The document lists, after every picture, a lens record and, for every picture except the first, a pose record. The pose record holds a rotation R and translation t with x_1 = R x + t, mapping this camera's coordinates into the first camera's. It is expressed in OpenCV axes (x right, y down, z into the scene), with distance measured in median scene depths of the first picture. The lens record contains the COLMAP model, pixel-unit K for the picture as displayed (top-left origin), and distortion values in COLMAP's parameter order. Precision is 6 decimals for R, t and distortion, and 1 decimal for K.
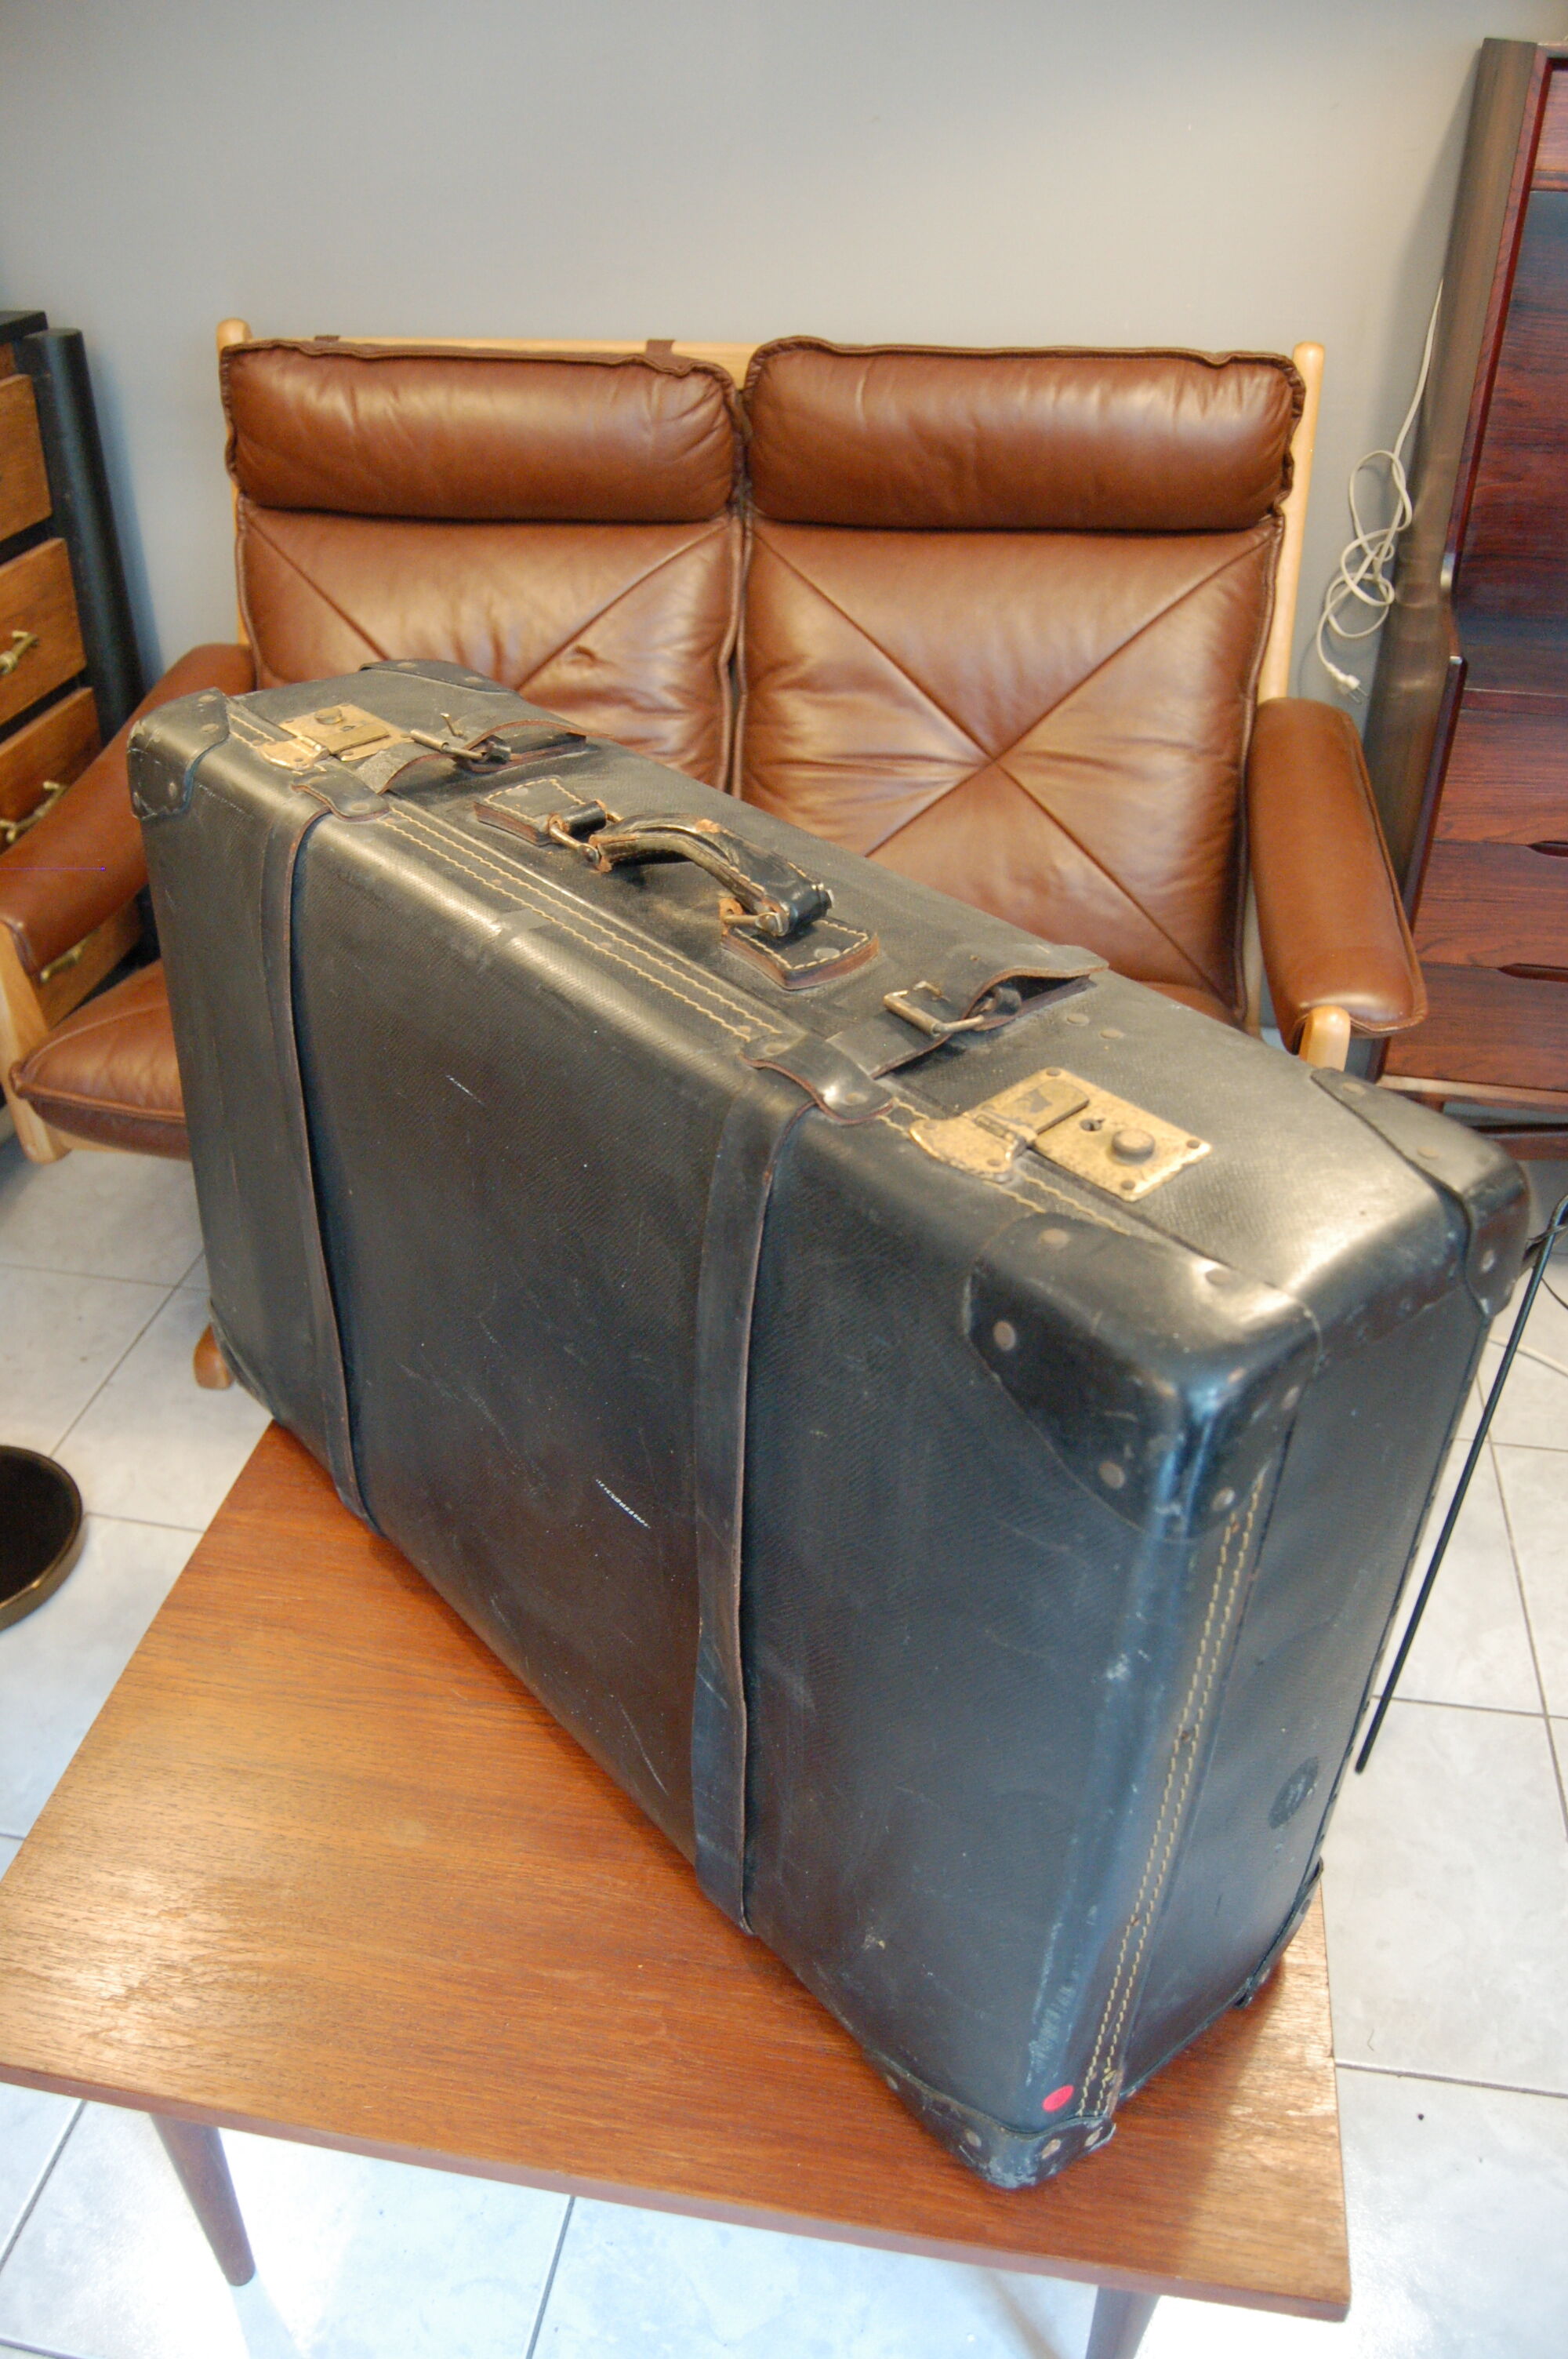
lens RADIAL K [[1815.4, 0, 774.3], [0, 1815.4, 1176.6], [0, 0, 1]] dist [-0.078107, 0.027907]
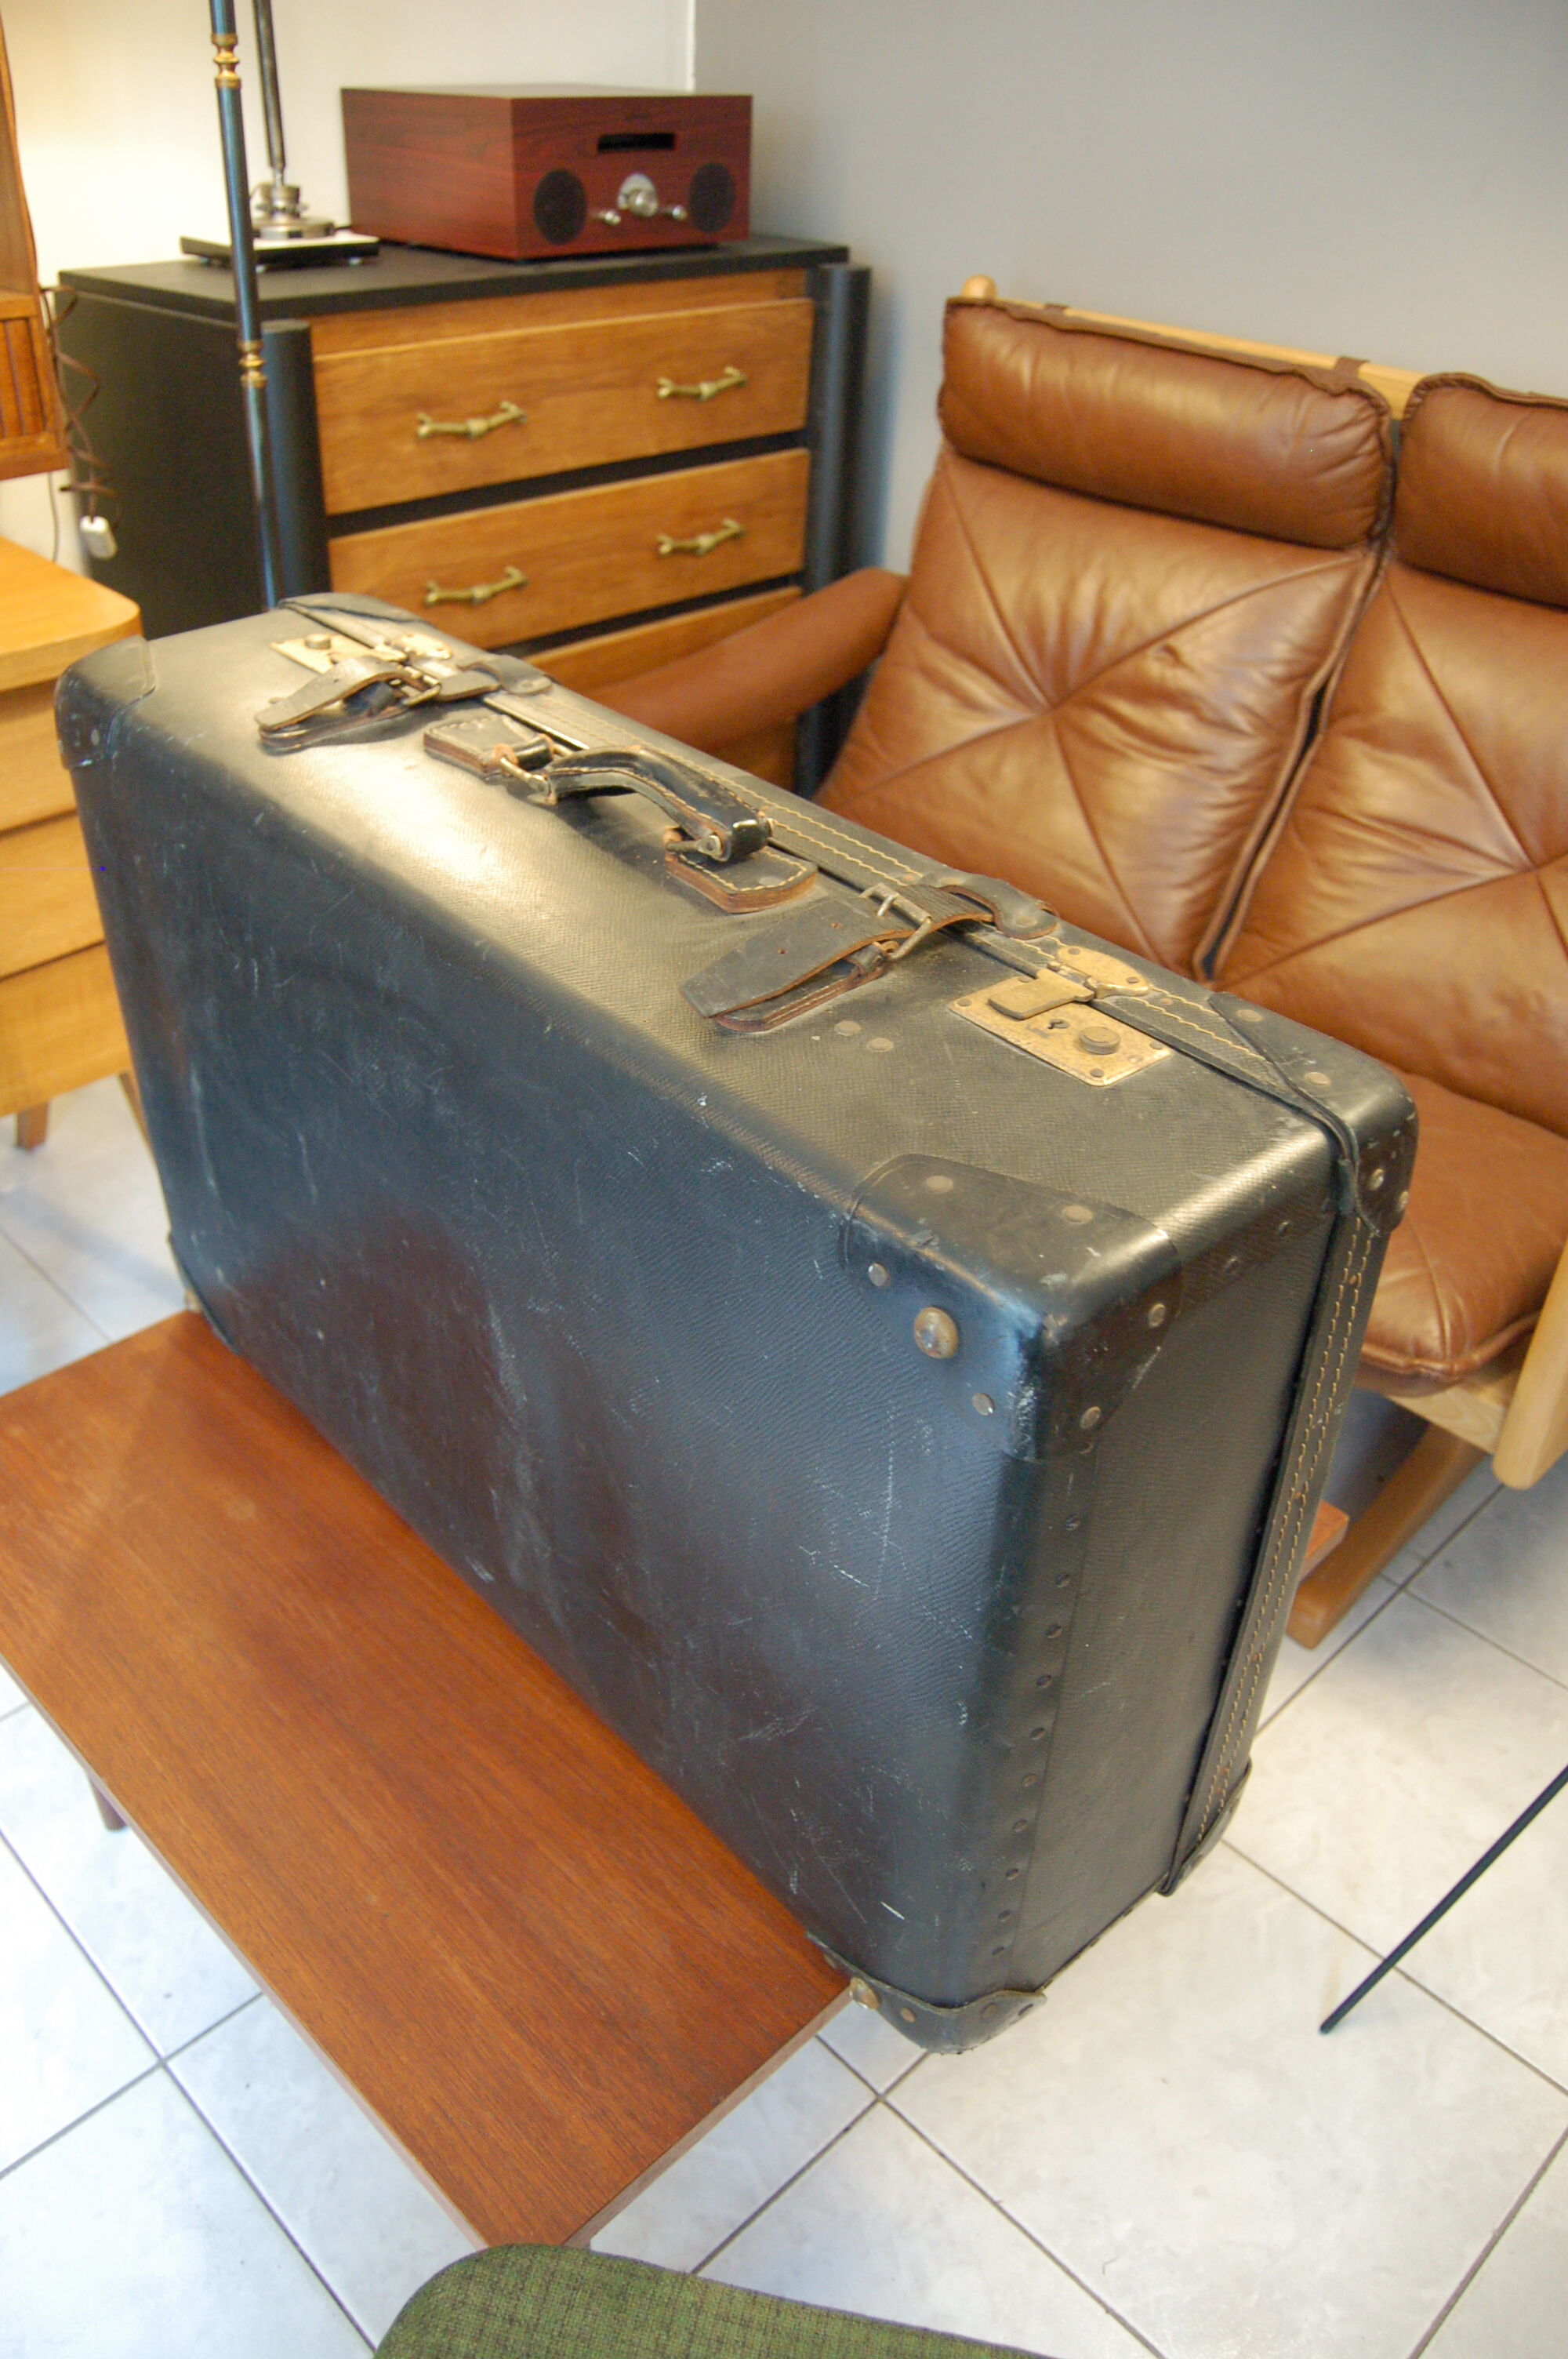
lens RADIAL K [[1815.4, 0, 784.3], [0, 1815.4, 1177.9], [0, 0, 1]] dist [-0.078107, 0.027907]
pose [[0.820223, 0.349881, -0.452568, 0.279666], [-0.351447, 0.932439, 0.083917, -0.029858], [0.451353, 0.090222, 0.887773, 0.053330]]
